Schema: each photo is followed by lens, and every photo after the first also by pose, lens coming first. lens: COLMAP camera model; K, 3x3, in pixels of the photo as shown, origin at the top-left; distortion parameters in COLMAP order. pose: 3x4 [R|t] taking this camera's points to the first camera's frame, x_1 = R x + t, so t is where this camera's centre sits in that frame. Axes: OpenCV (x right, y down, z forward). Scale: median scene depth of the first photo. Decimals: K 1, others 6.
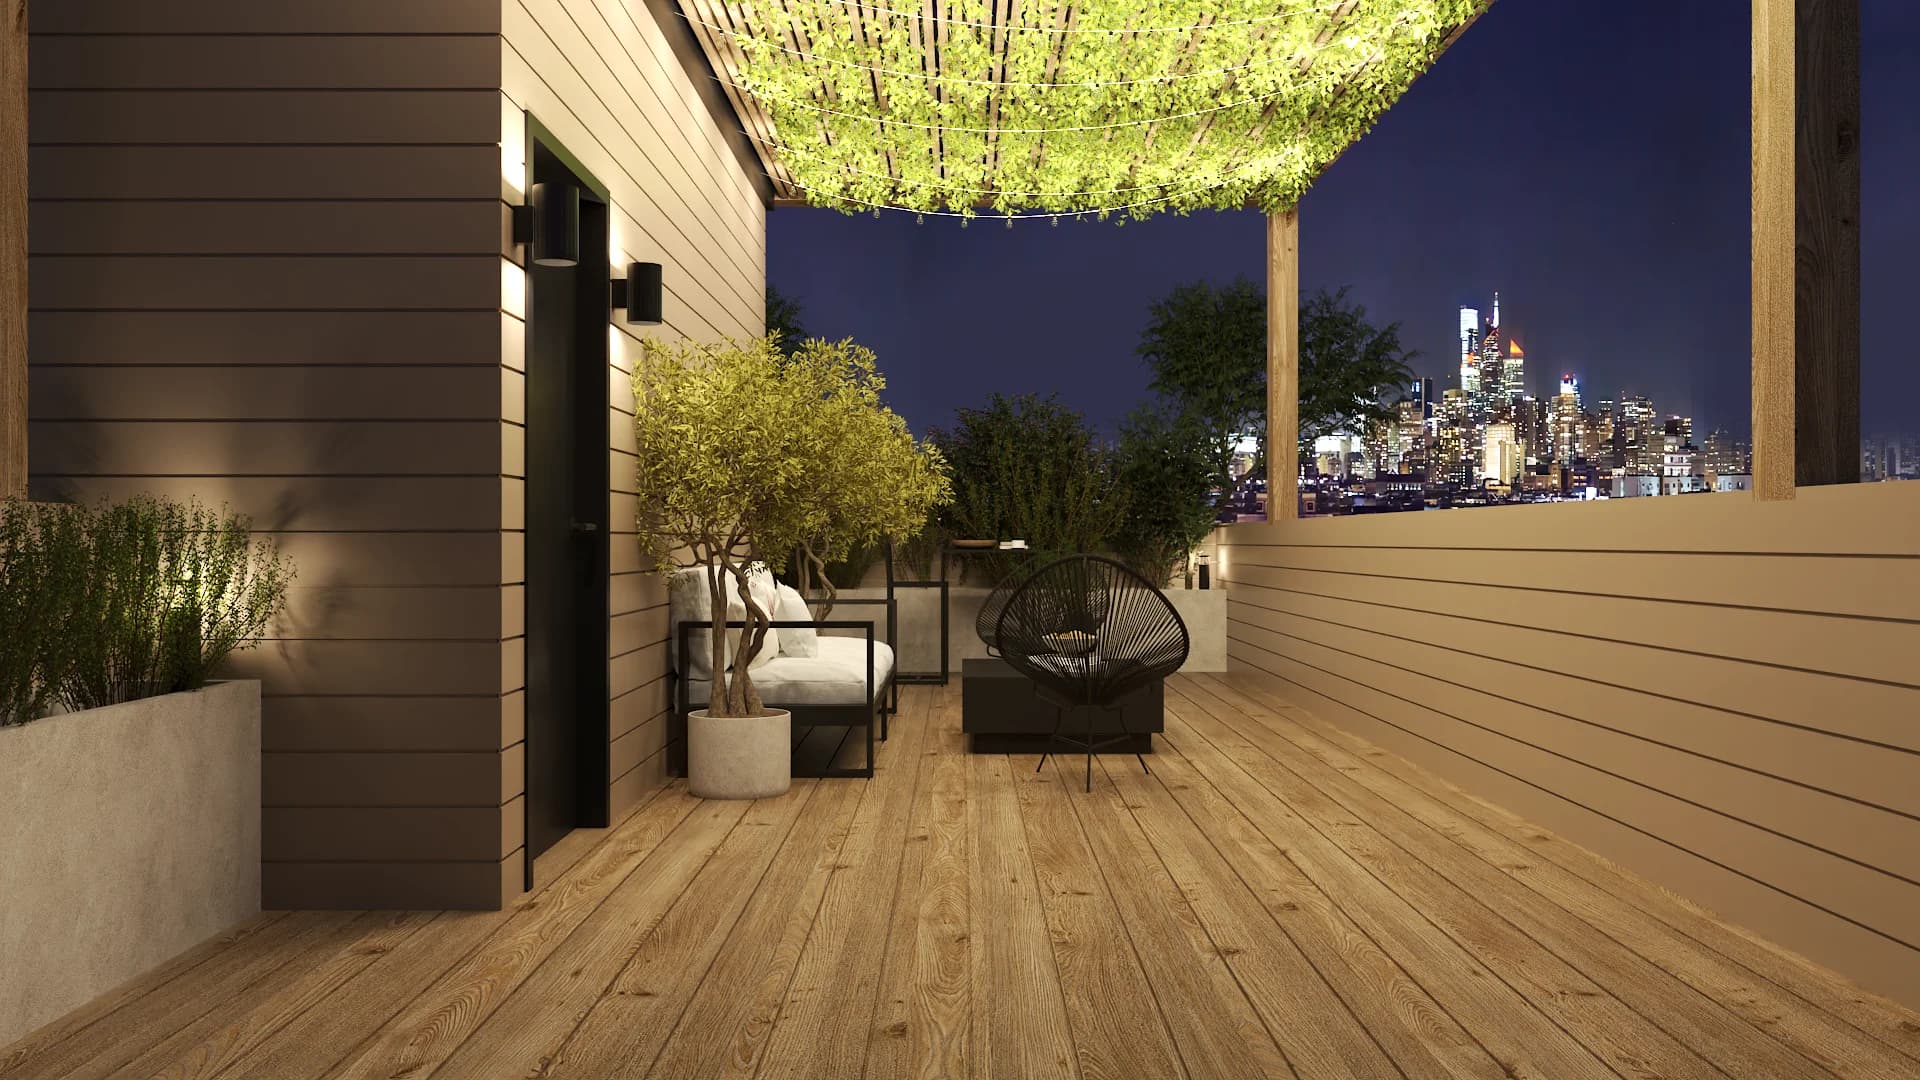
lens RADIAL K [[1578.9, 0, 960.0], [0, 1578.9, 540.0], [0, 0, 1]] dist [0.009653, -0.004815]
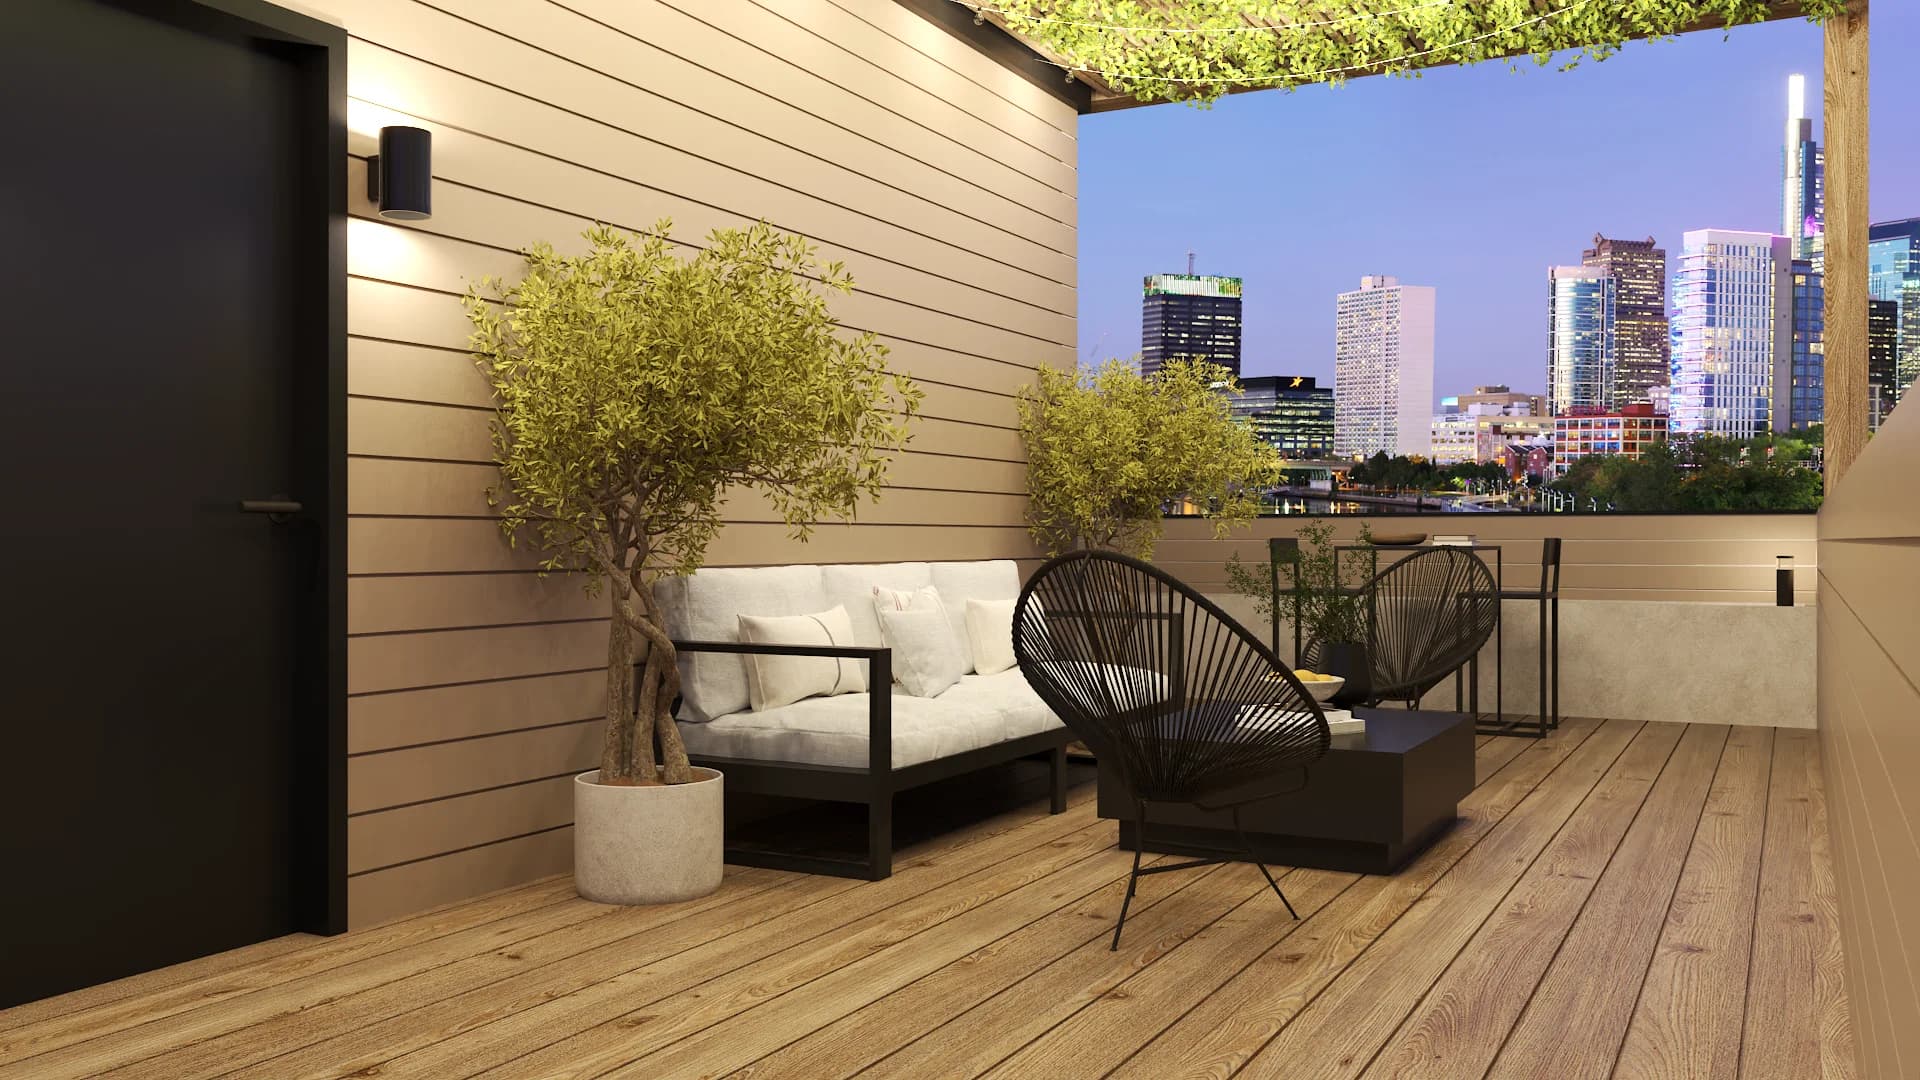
lens RADIAL K [[1578.9, 0, 960.0], [0, 1578.9, 540.0], [0, 0, 1]] dist [0.009653, -0.004815]
pose [[0.885155, 0.001021, -0.465296, 0.310343], [-0.000879, 0.999999, 0.000523, 0.004747], [0.465296, -0.000054, 0.885155, 0.449811]]
